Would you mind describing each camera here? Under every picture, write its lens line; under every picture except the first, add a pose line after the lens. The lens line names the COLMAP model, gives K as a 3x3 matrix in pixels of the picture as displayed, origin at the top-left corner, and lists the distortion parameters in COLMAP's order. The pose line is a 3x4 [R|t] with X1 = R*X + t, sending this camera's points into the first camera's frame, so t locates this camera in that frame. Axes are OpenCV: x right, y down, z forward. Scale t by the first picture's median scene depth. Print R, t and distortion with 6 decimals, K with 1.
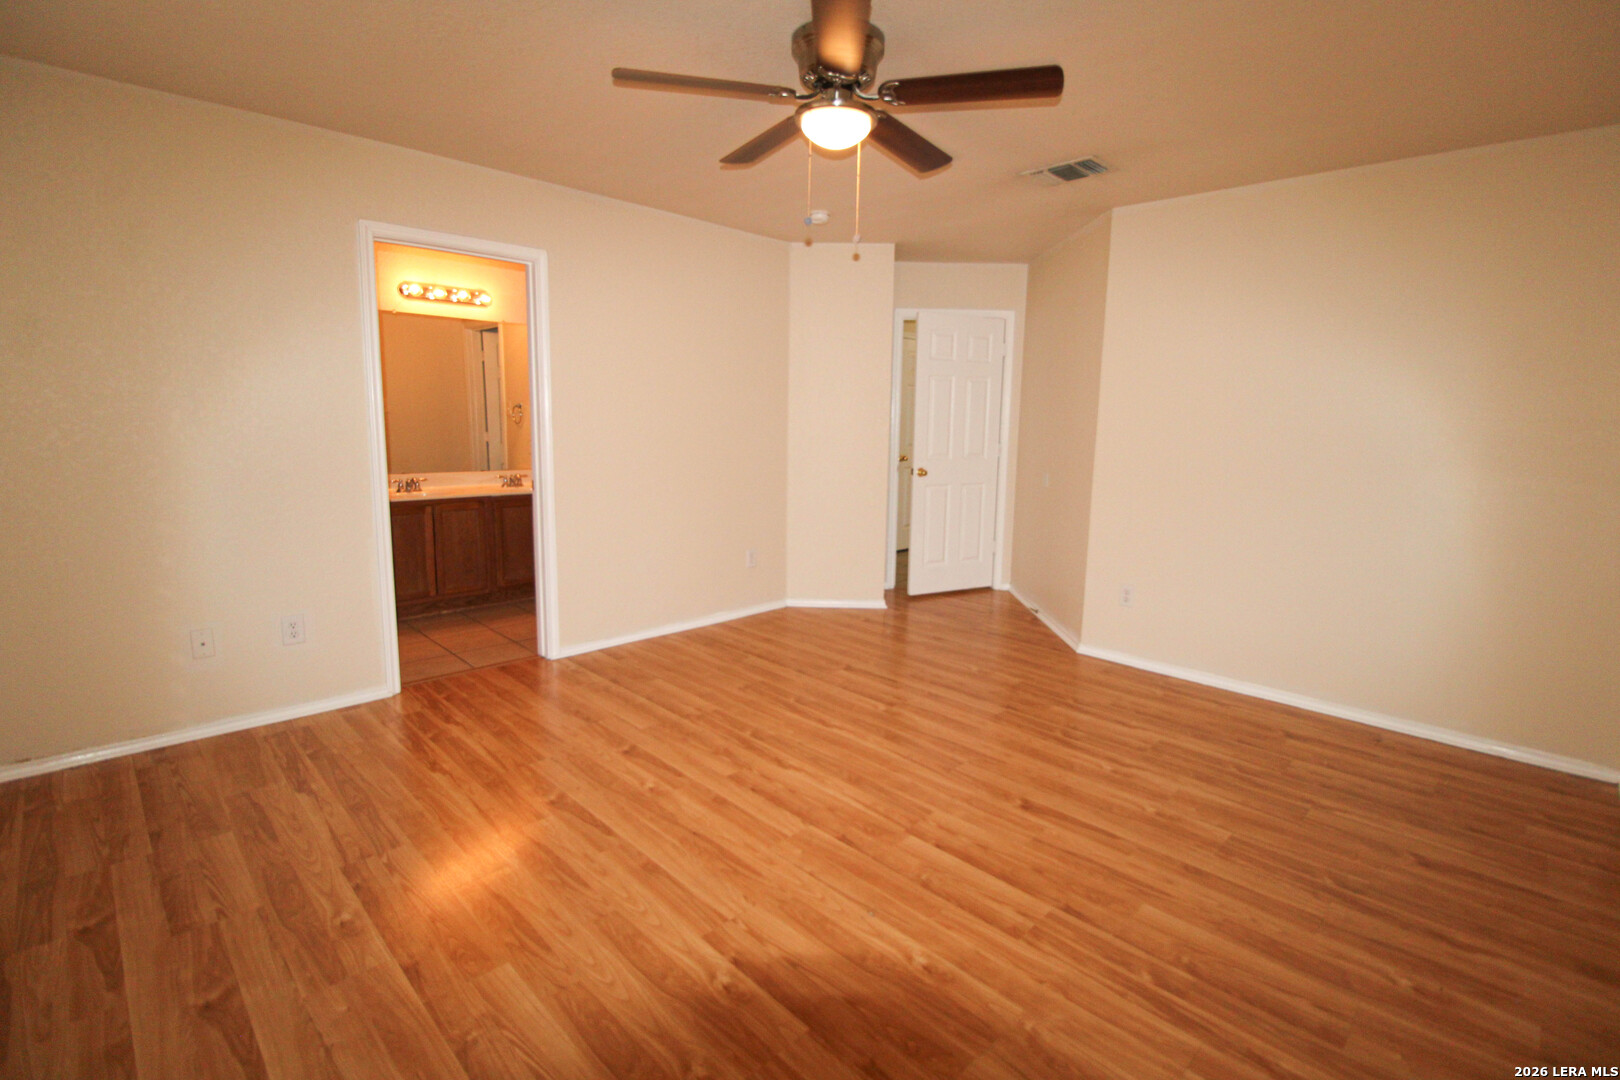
lens RADIAL K [[745.0, 0, 803.2], [0, 745.0, 538.1], [0, 0, 1]] dist [0.000962, 0.000193]
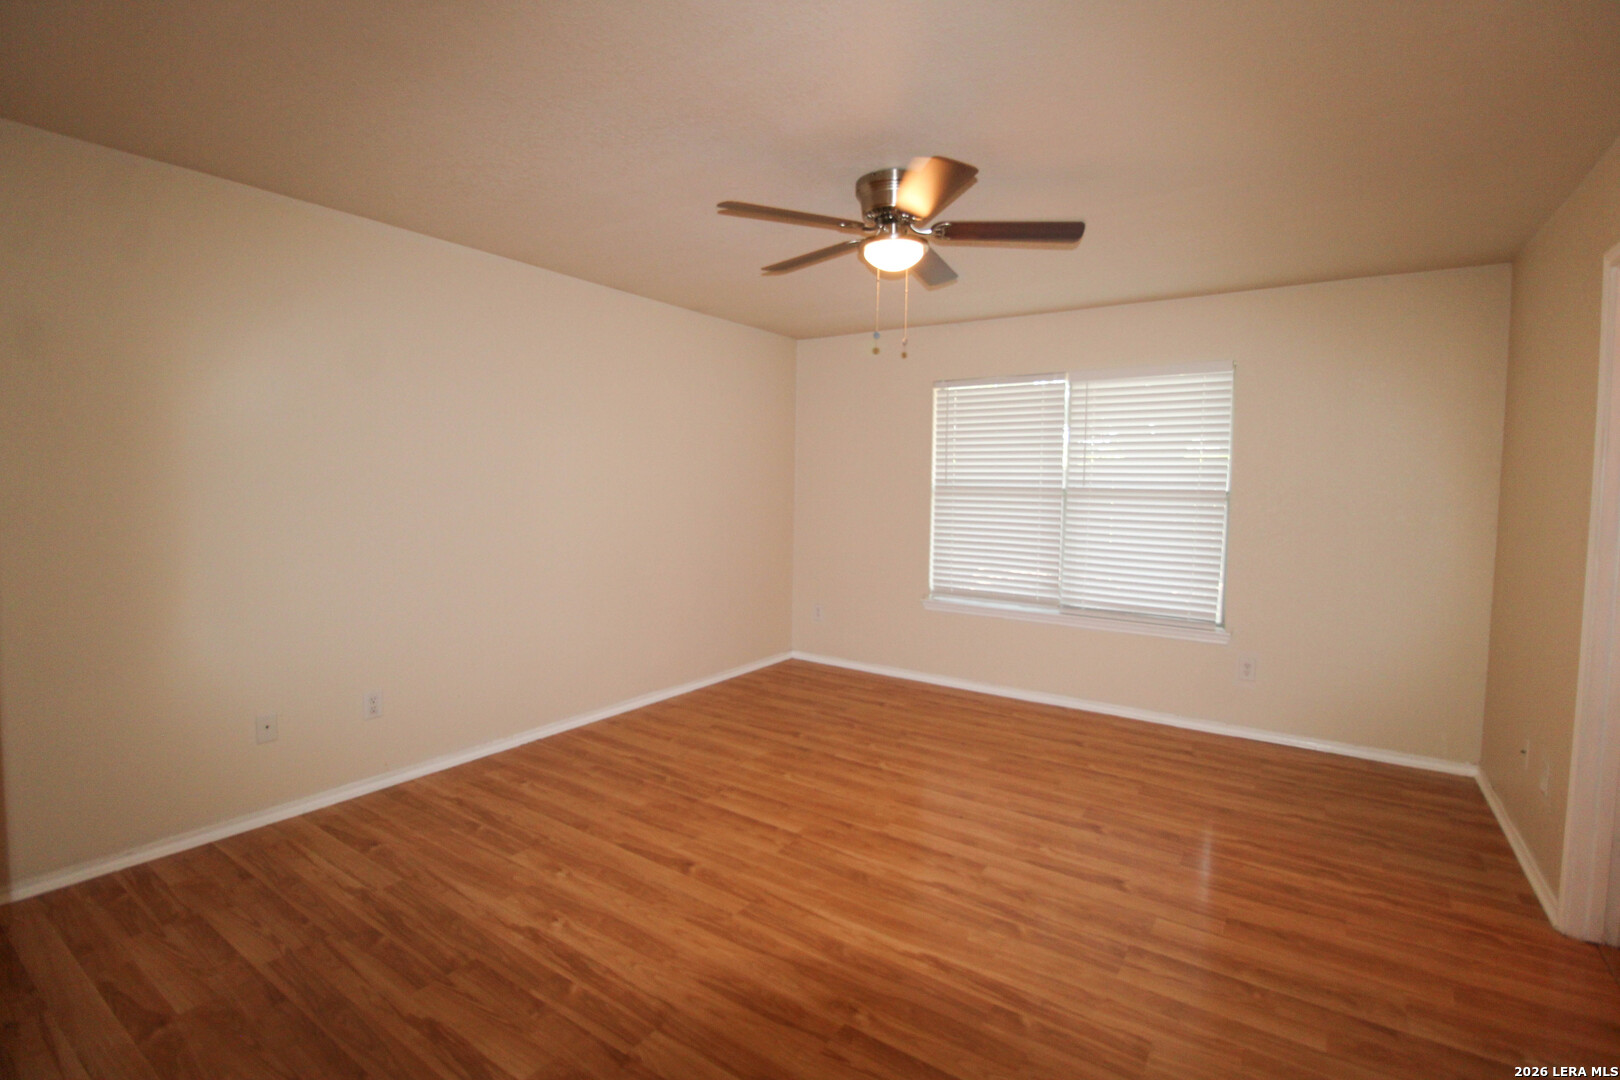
lens RADIAL K [[745.0, 0, 809.3], [0, 745.0, 535.9], [0, 0, 1]] dist [0.000962, 0.000193]
pose [[-0.980174, -0.024766, -0.196584, 0.338432], [-0.071112, 0.970028, 0.232357, -0.319708], [0.184938, 0.241730, -0.952557, 1.847794]]
